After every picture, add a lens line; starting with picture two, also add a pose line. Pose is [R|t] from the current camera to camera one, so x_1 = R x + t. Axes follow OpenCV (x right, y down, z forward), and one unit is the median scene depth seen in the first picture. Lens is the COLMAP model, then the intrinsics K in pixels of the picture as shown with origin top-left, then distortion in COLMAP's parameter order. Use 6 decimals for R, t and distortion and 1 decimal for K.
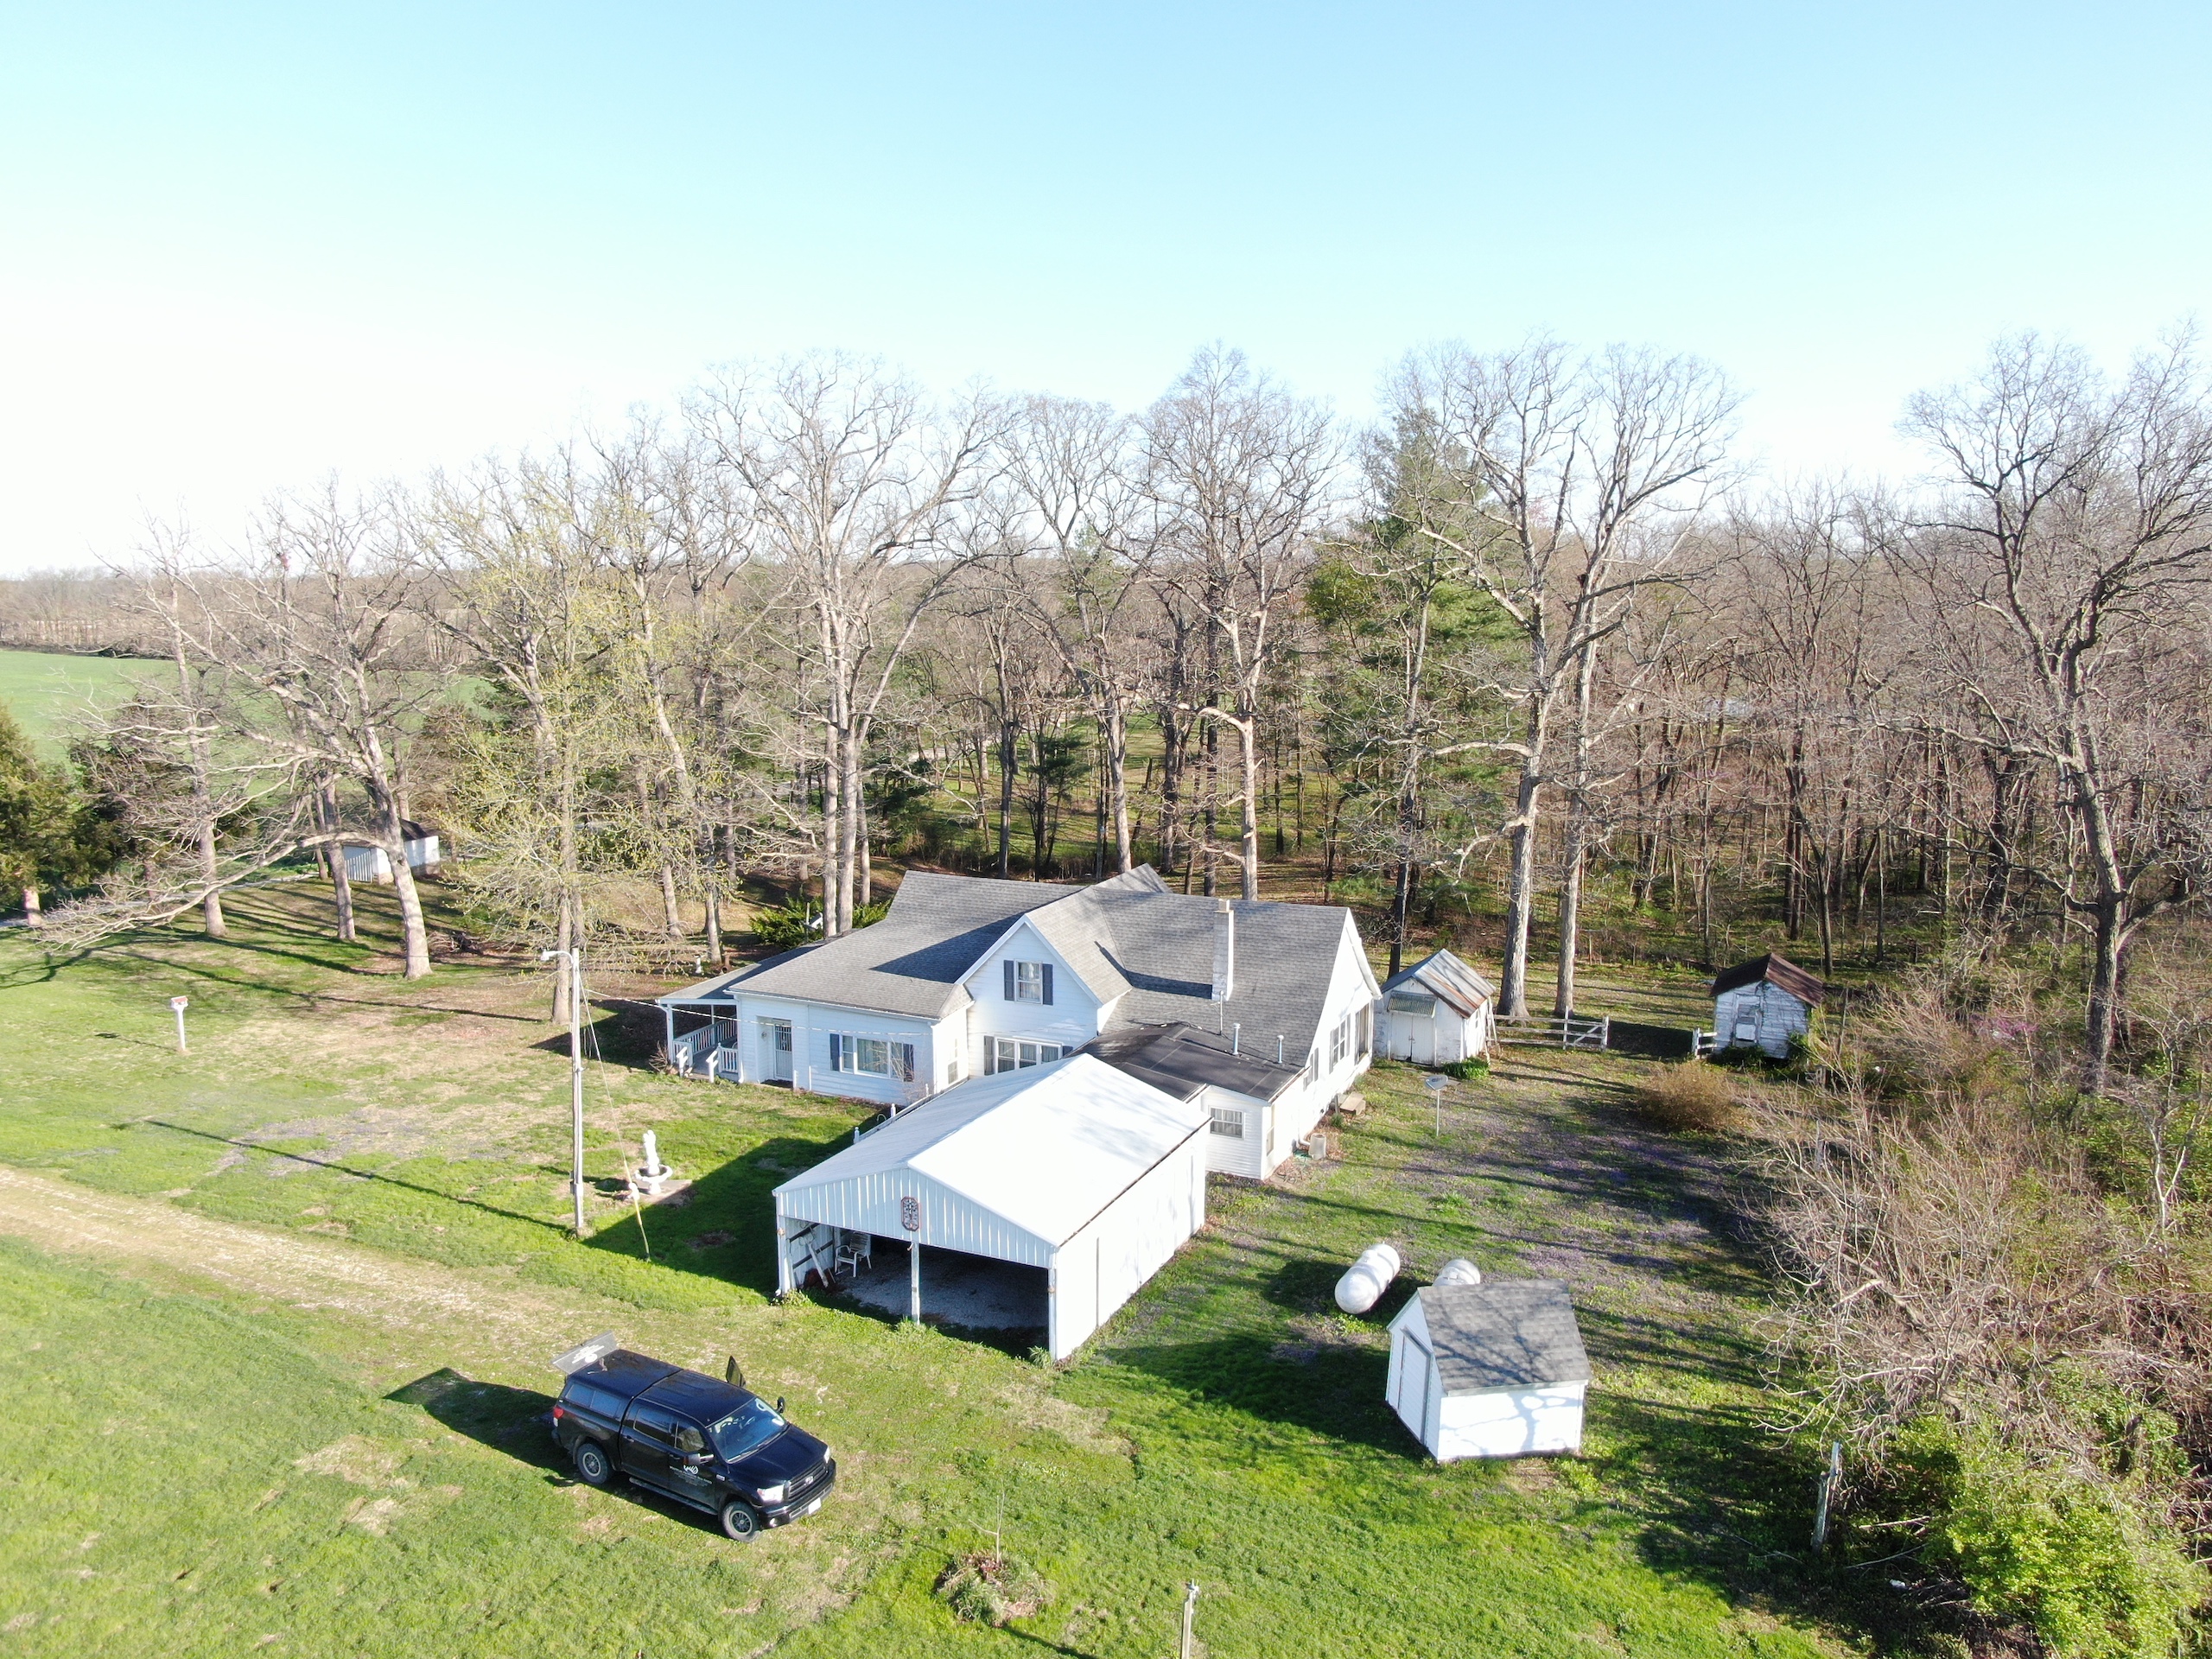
lens RADIAL K [[1588.5, 0, 1106.0], [0, 1588.5, 829.5], [0, 0, 1]] dist [-0.050030, 0.014442]
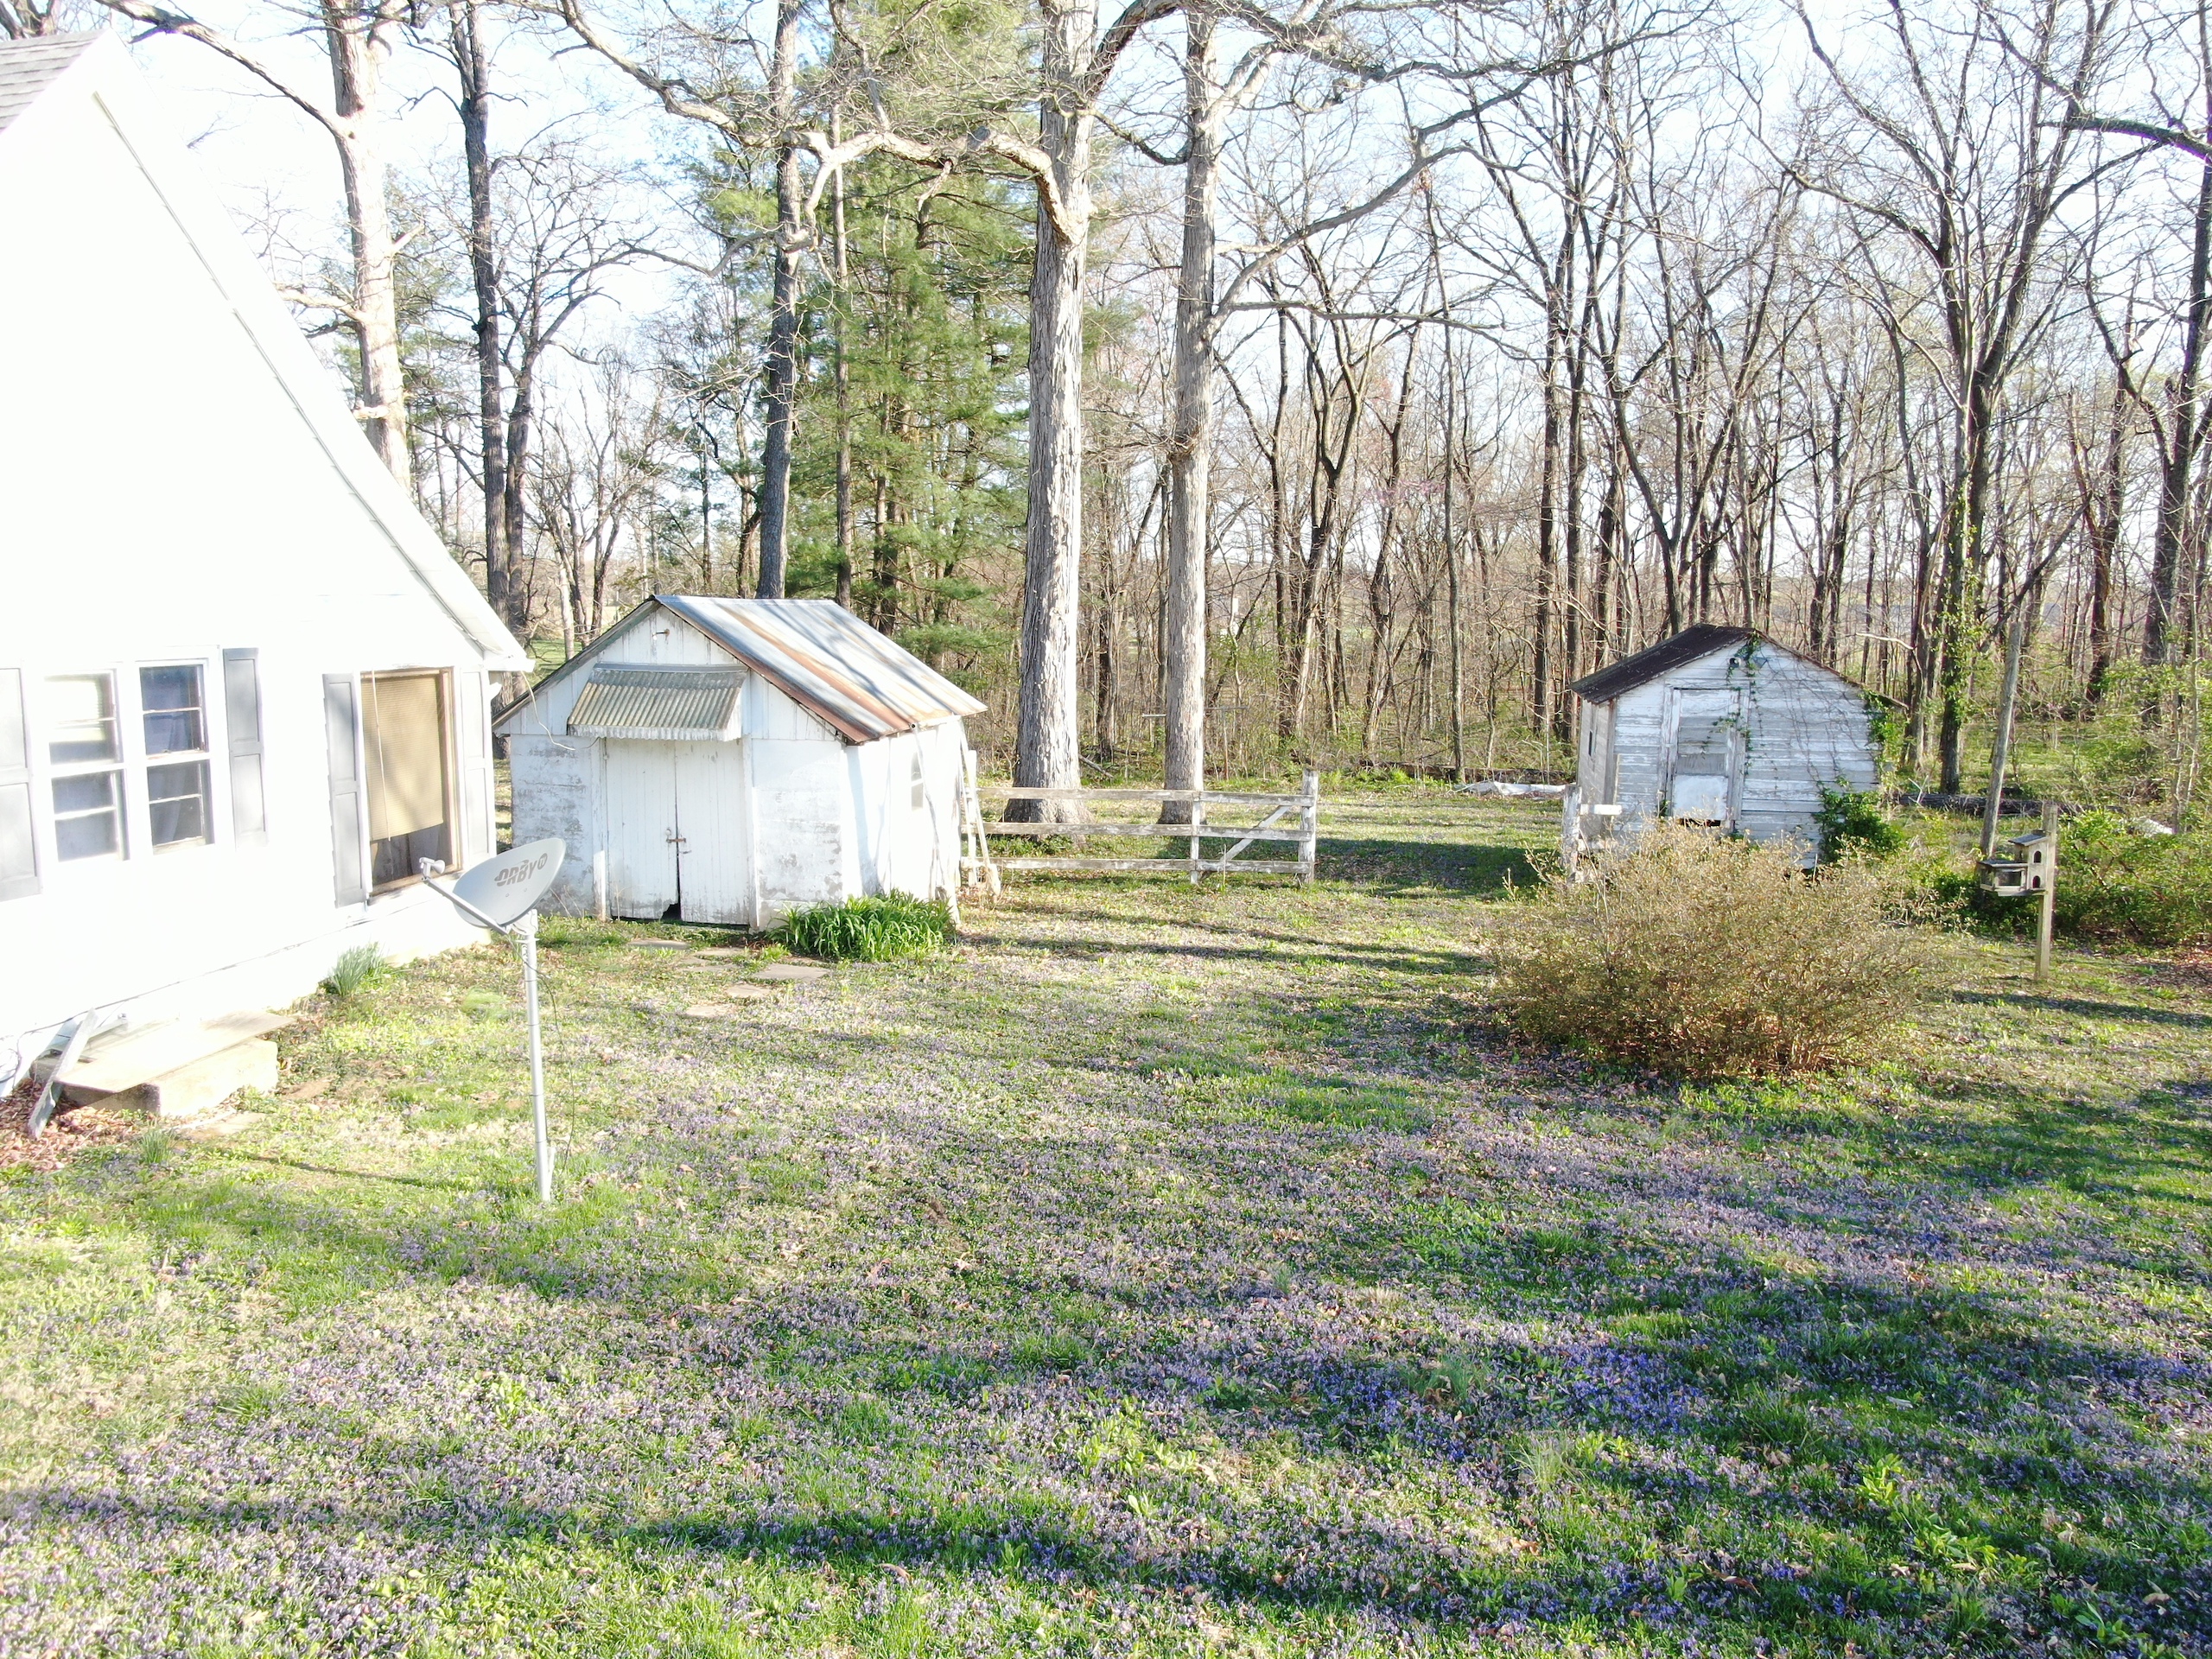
lens RADIAL K [[1588.5, 0, 1106.0], [0, 1588.5, 829.5], [0, 0, 1]] dist [-0.050030, 0.014442]
pose [[0.968219, -0.036119, 0.247482, 0.197625], [0.035748, 0.999343, 0.005994, 0.131829], [-0.247536, 0.003043, 0.968874, 0.711571]]
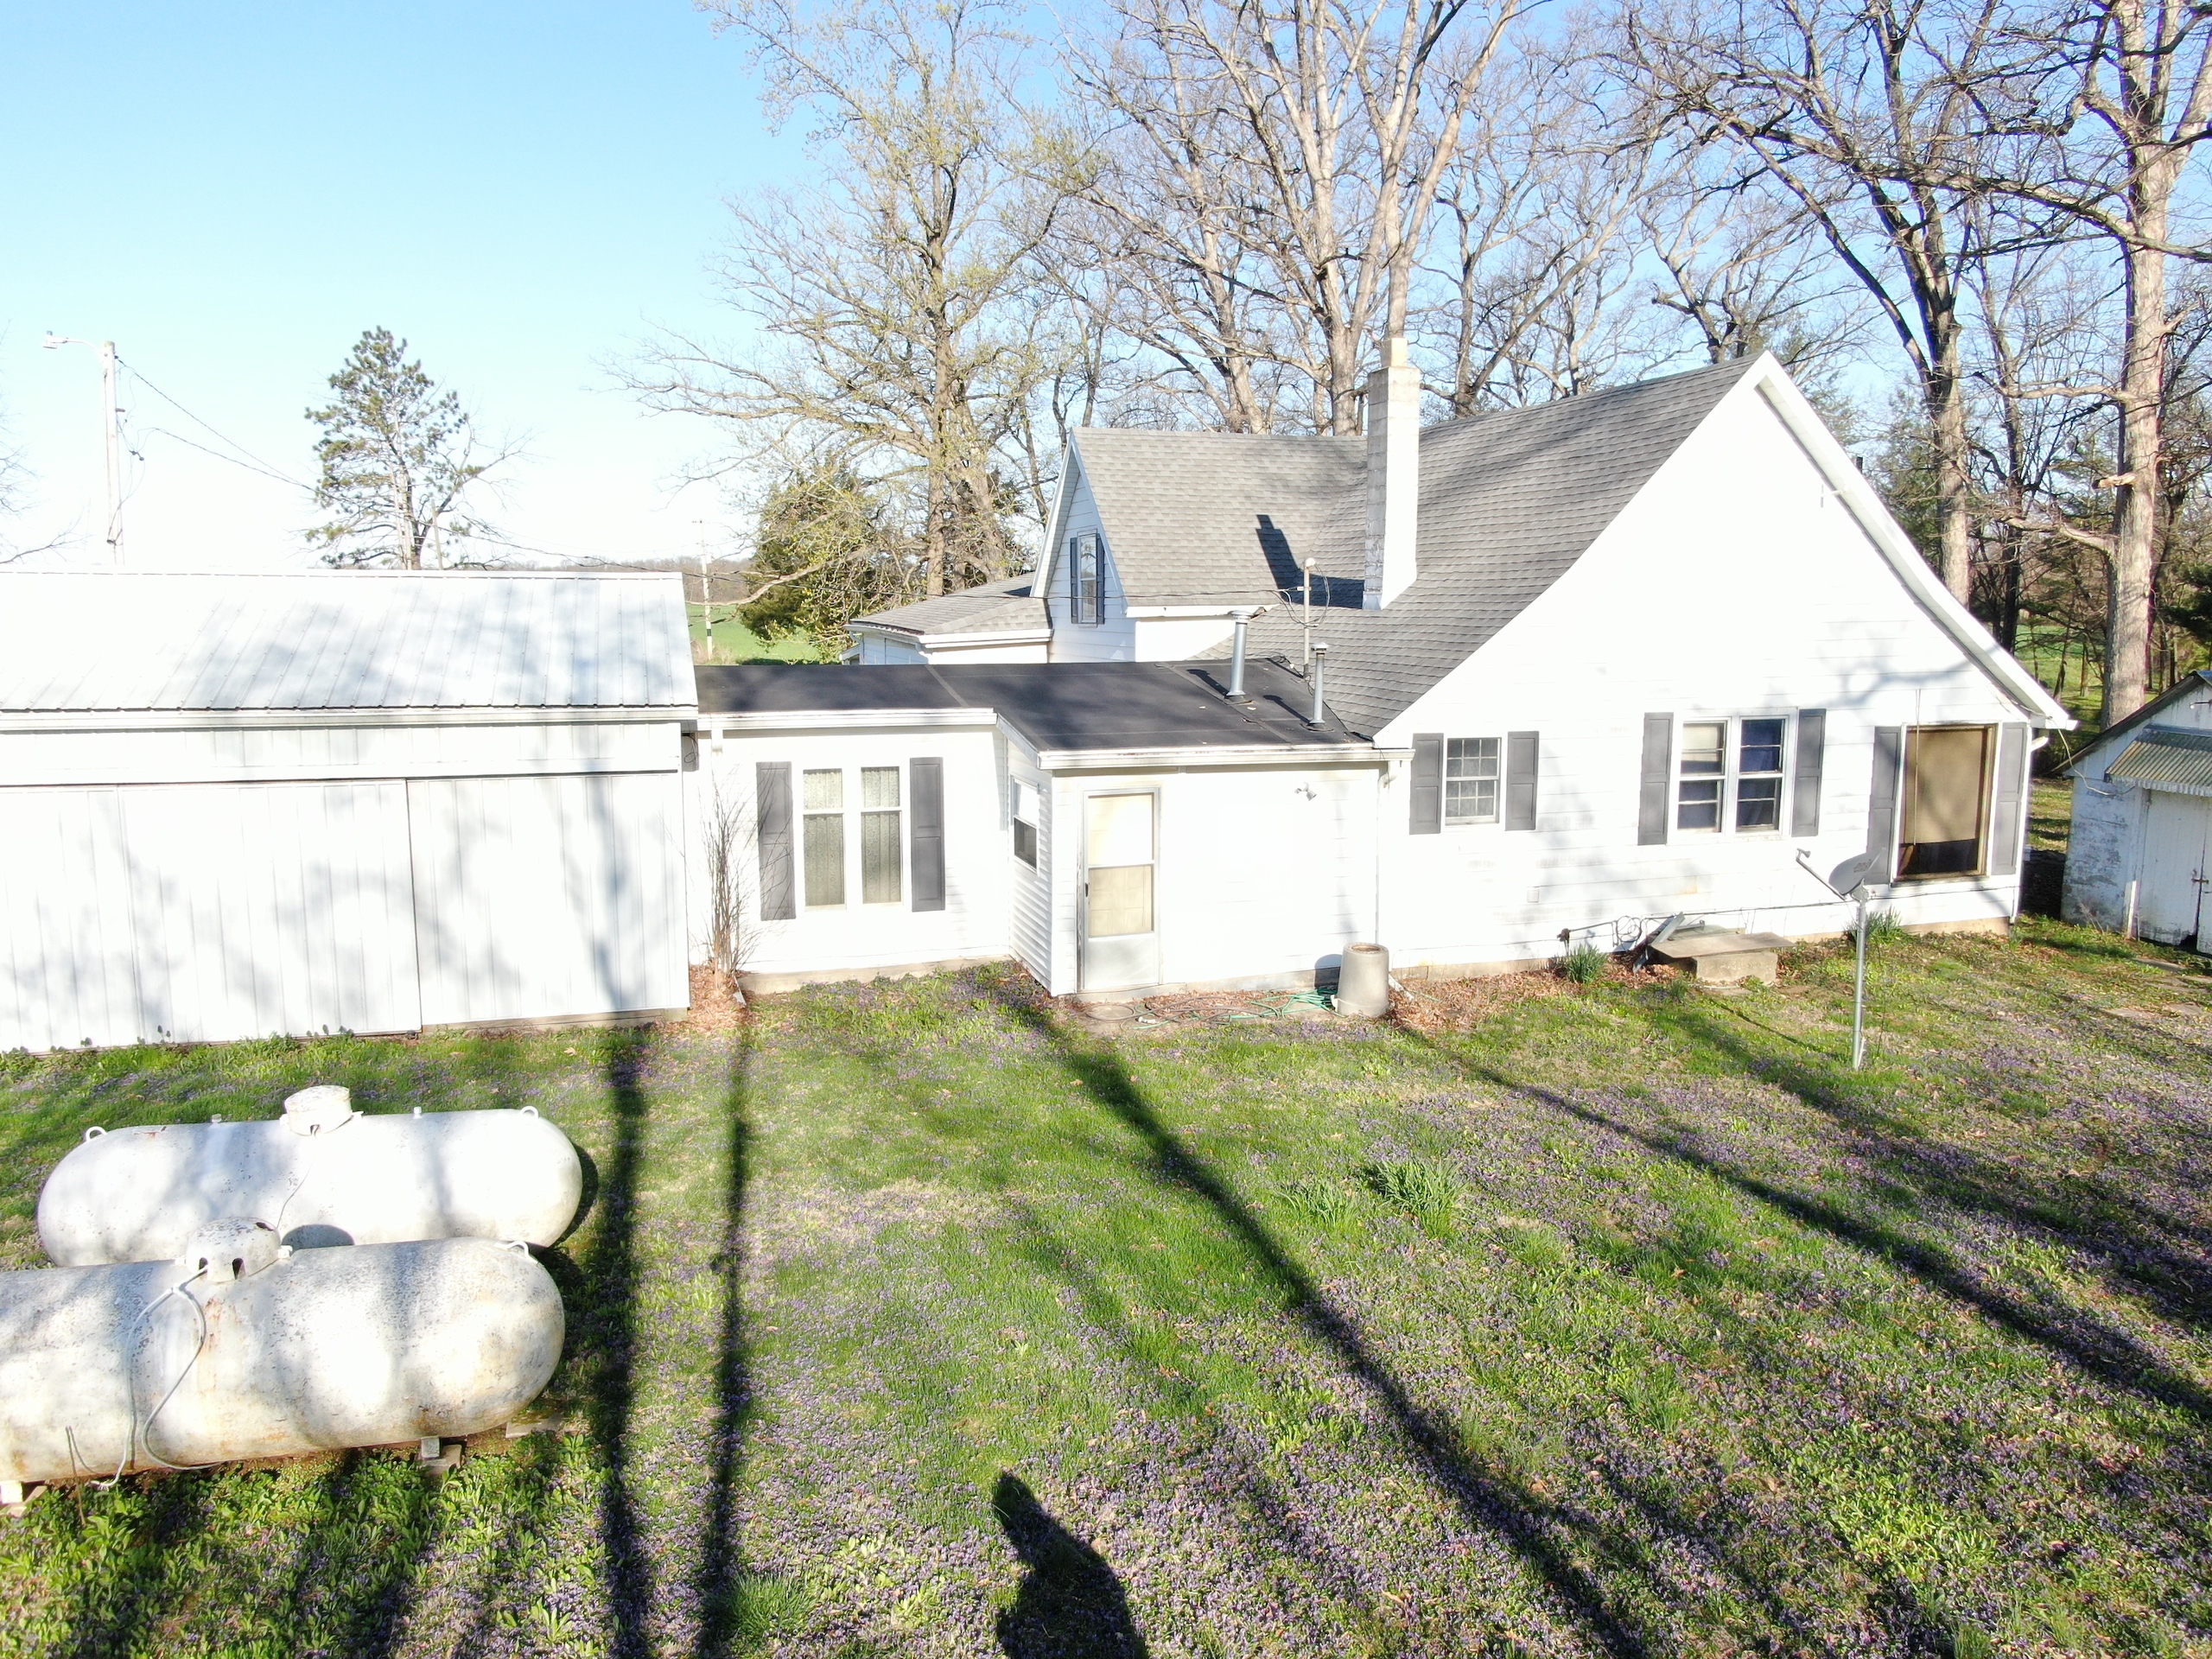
lens RADIAL K [[1588.5, 0, 1106.0], [0, 1588.5, 829.5], [0, 0, 1]] dist [-0.050030, 0.014442]
pose [[0.659093, 0.099159, -0.745495, 0.281839], [-0.097643, 0.994162, 0.045908, 0.129431], [0.745696, 0.042535, 0.664928, 0.620619]]
